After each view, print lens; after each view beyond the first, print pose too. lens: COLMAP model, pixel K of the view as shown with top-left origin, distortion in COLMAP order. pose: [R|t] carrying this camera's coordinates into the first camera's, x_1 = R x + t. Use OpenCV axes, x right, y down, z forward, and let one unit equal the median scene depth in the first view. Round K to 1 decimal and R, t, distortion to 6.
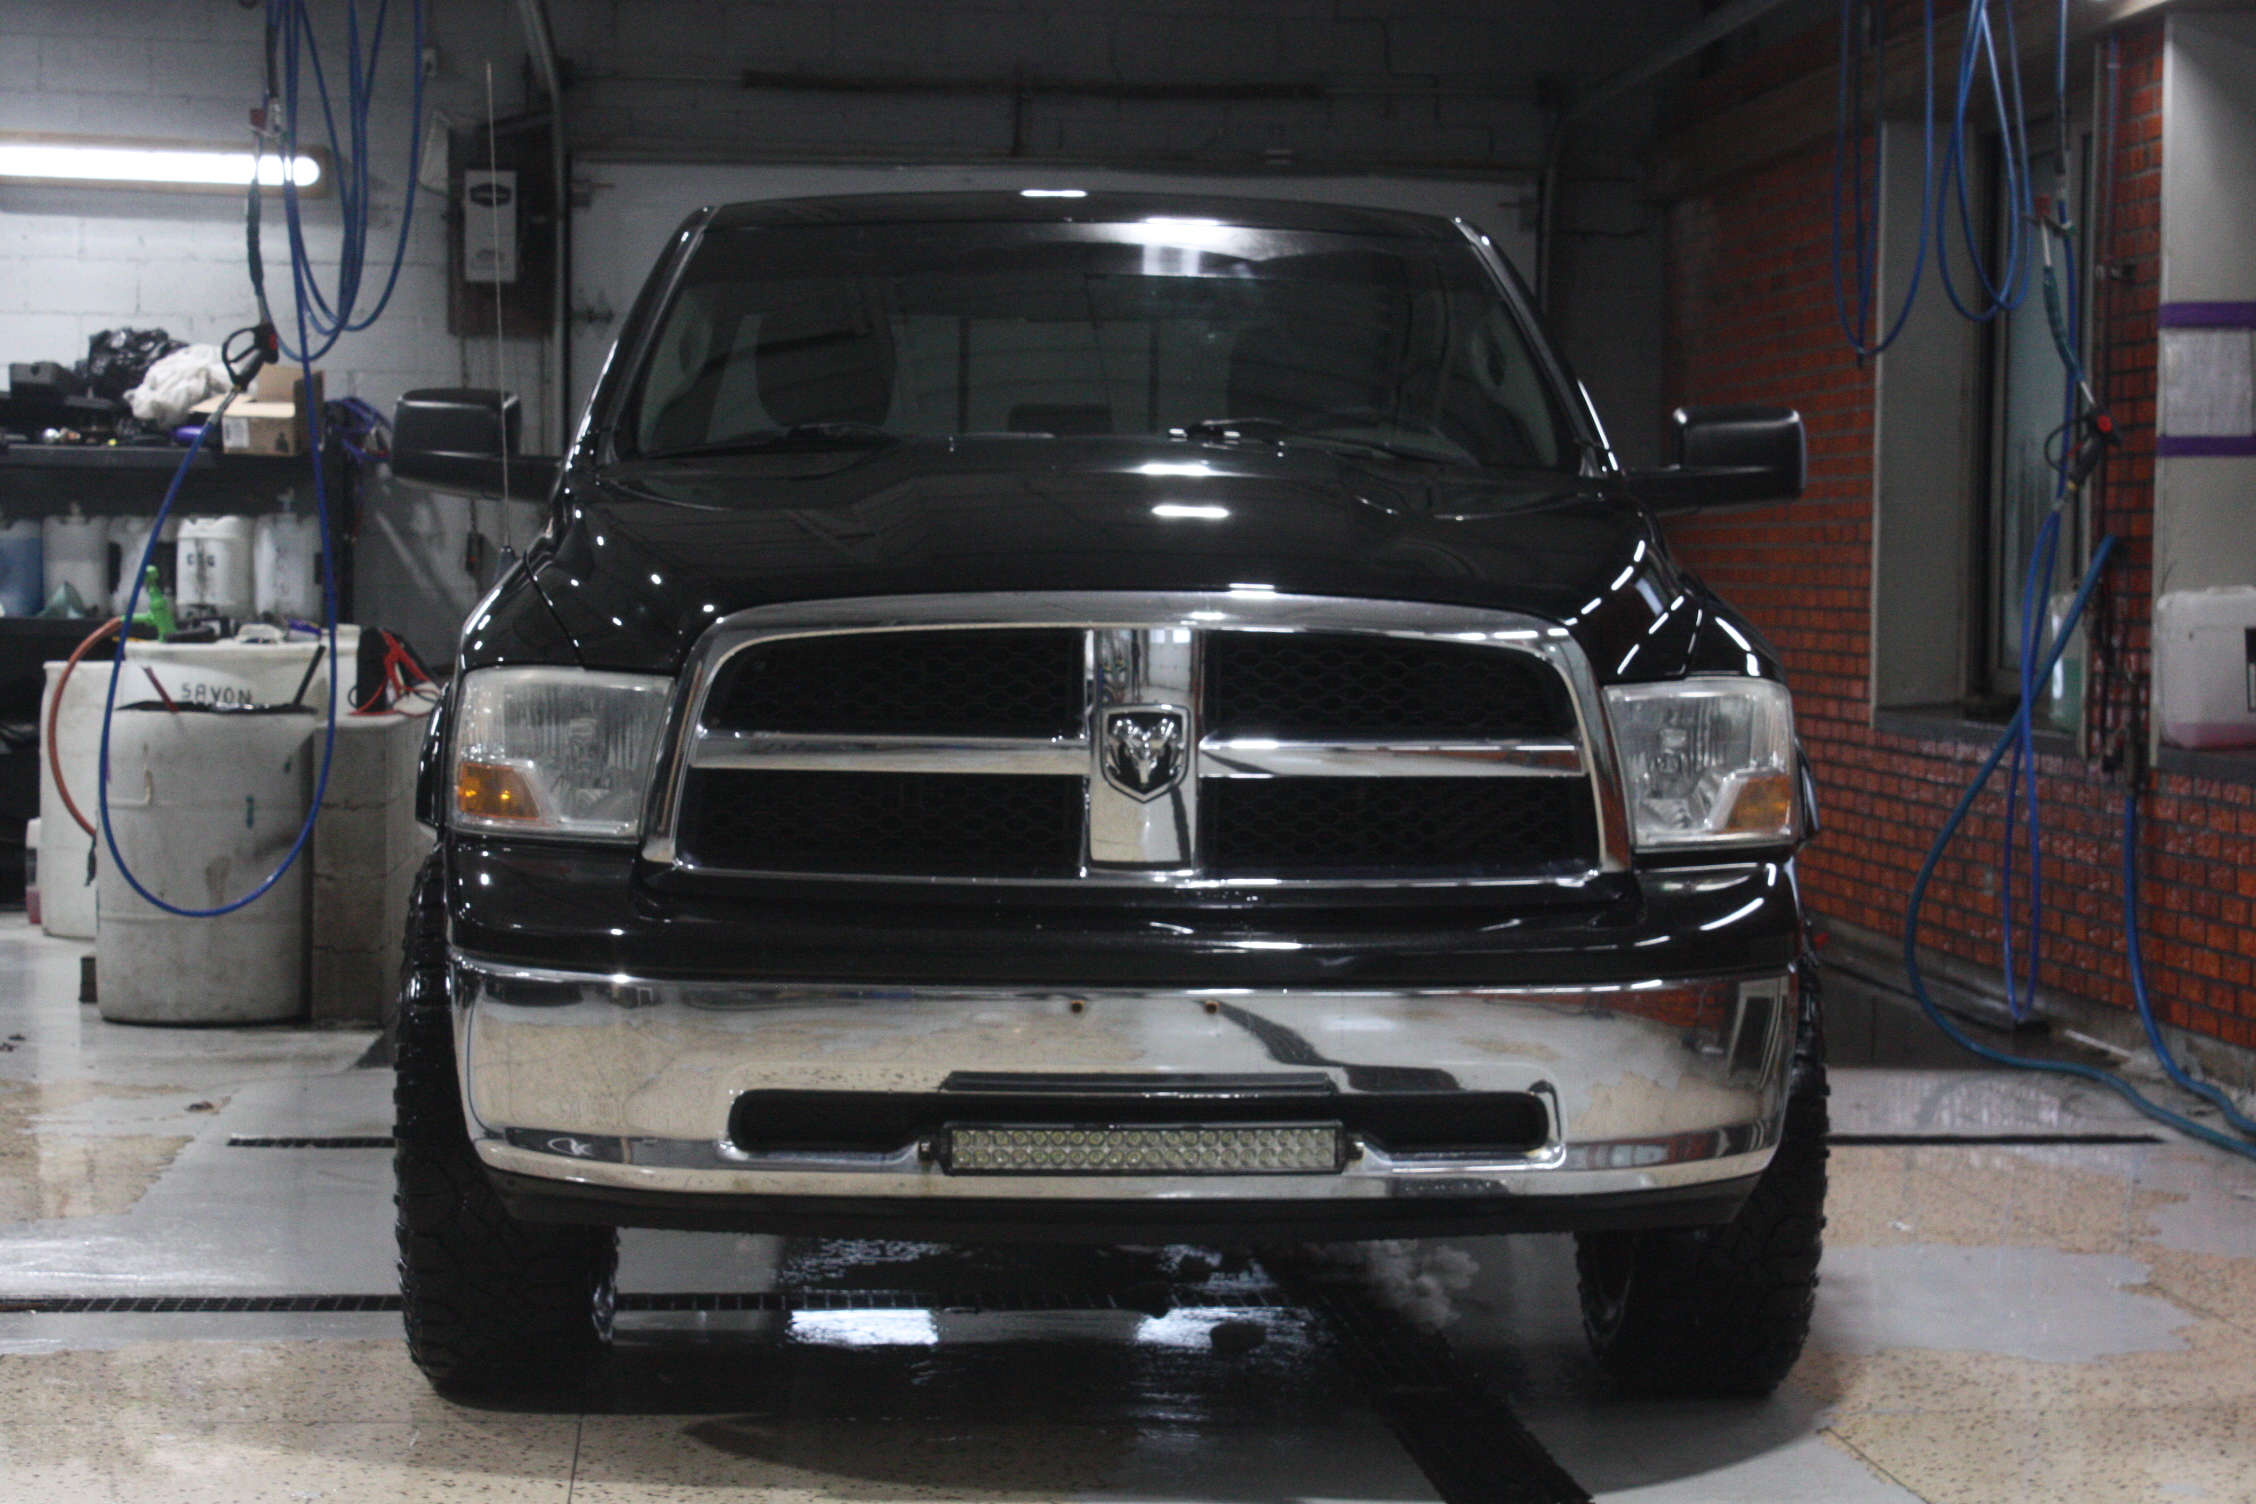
lens RADIAL K [[4810.7, 0, 1128.0], [0, 4810.7, 753.9], [0, 0, 1]] dist [-0.078937, 0.000000]
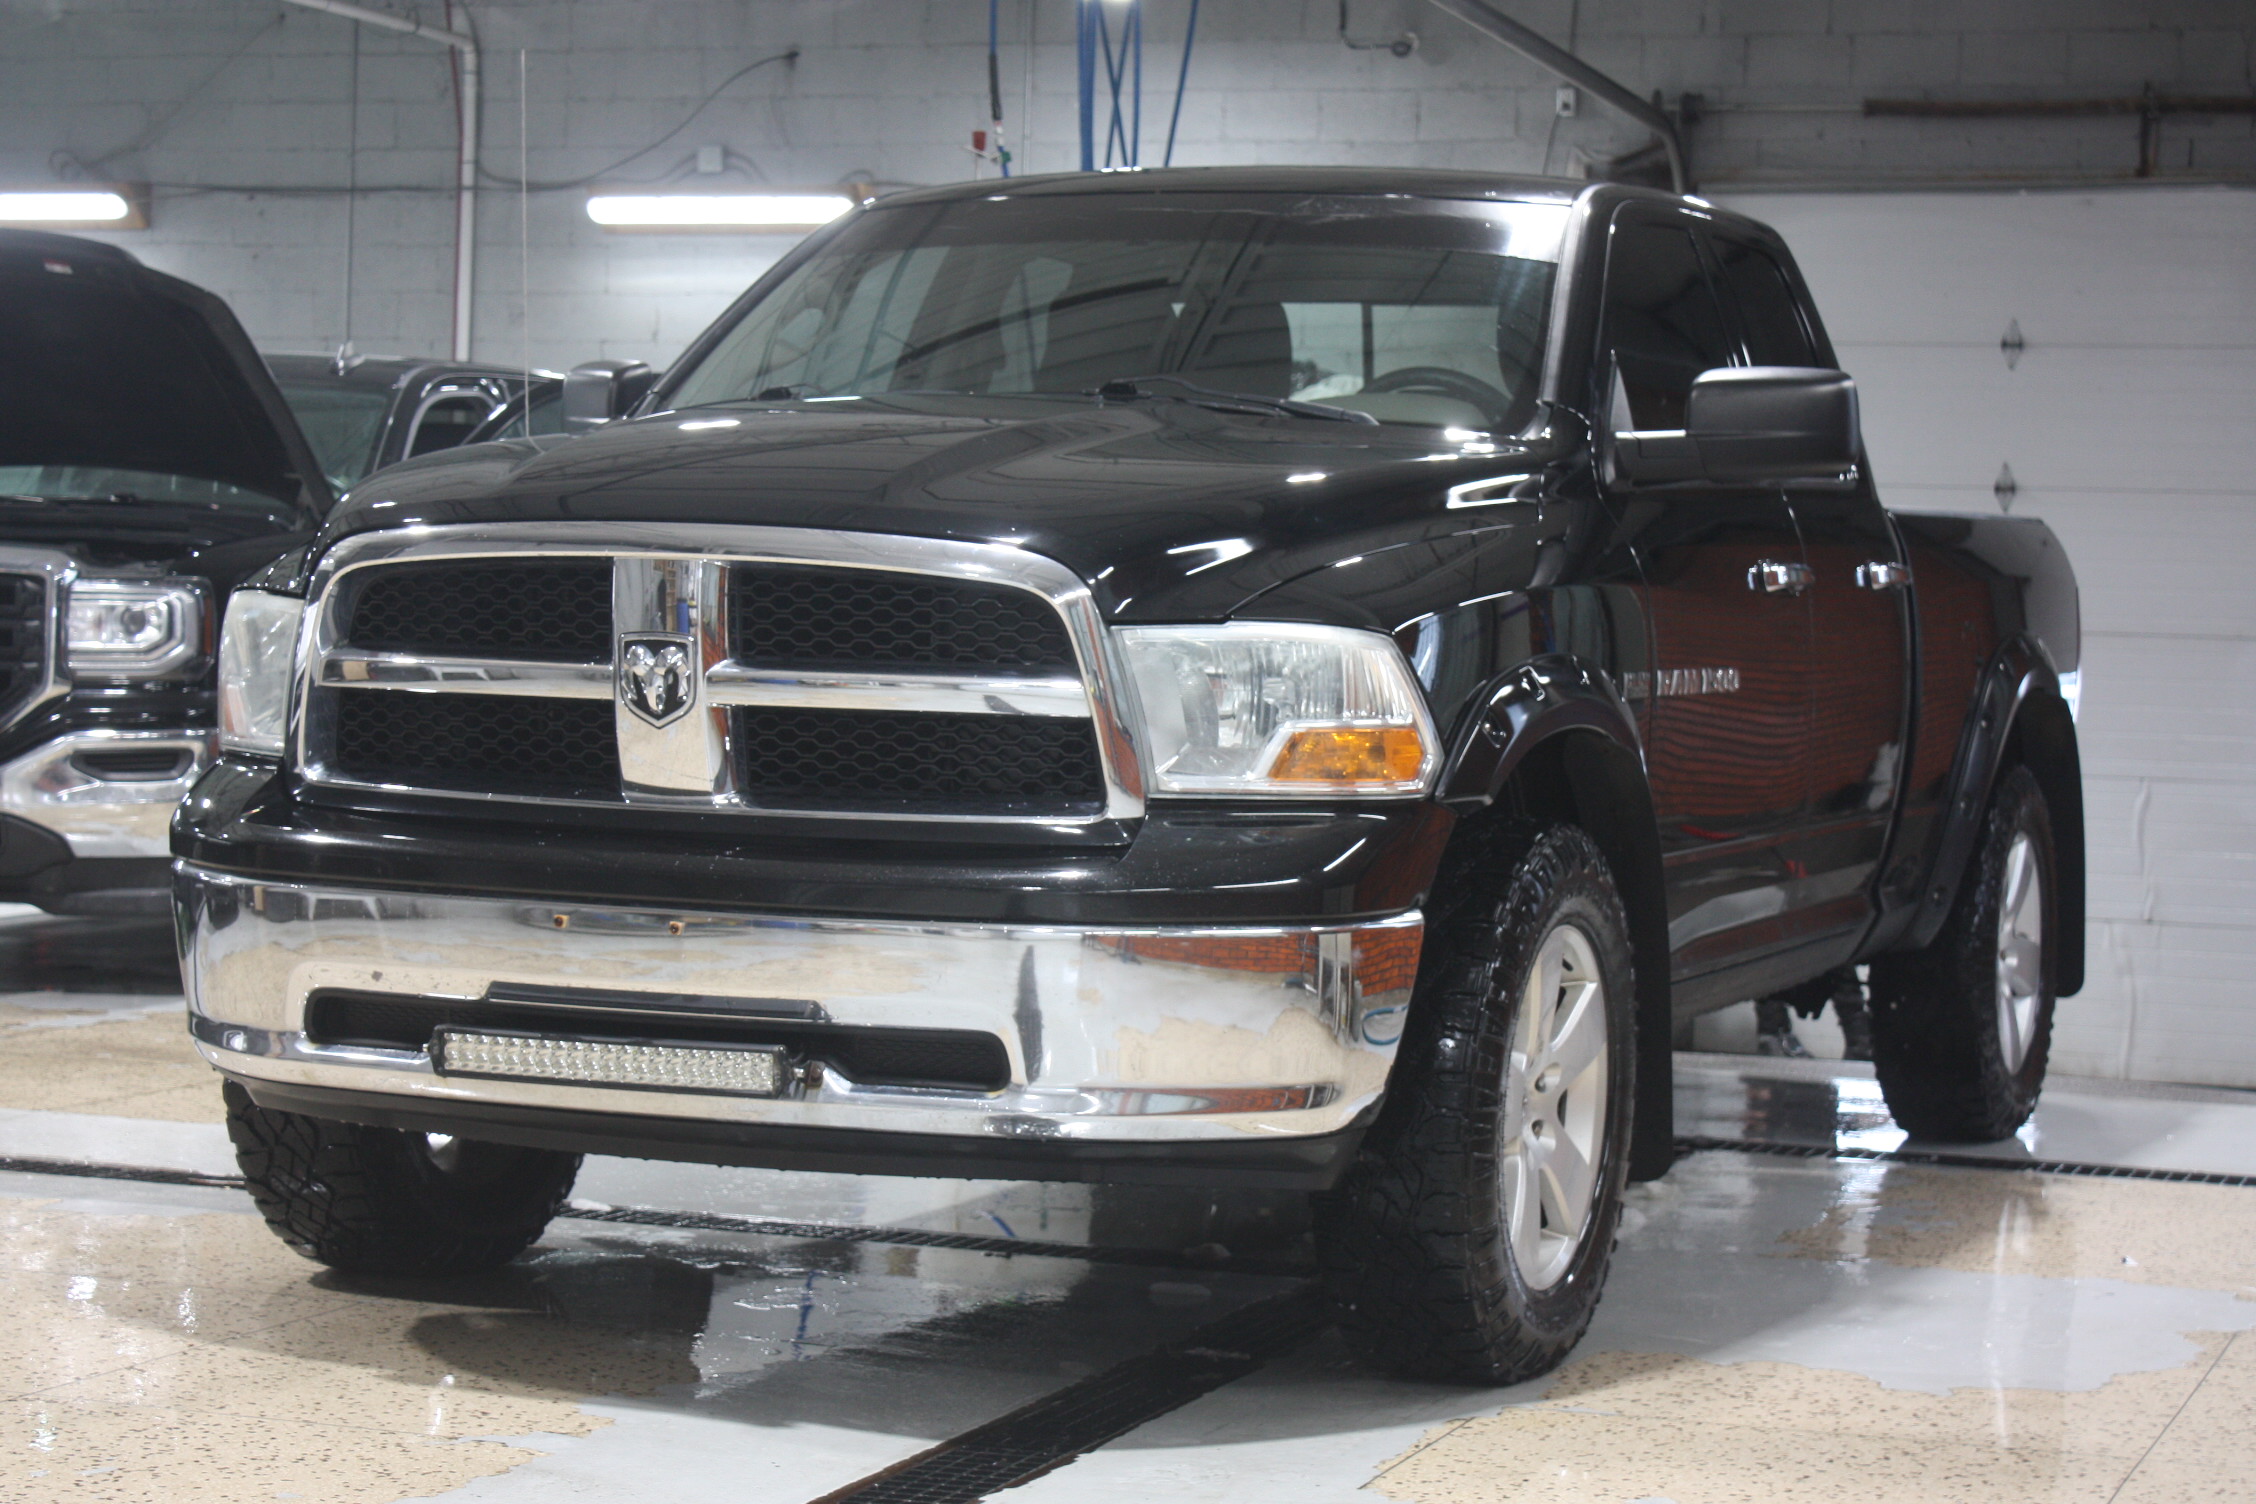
lens RADIAL K [[4587.2, 0, 1128.3], [0, 4587.2, 748.6], [0, 0, 1]] dist [-0.006422, 0.000000]
pose [[0.903229, 0.022530, -0.428567, 0.503998], [-0.029202, 0.999533, -0.008999, 0.020279], [0.428165, 0.020643, 0.903465, 0.154972]]
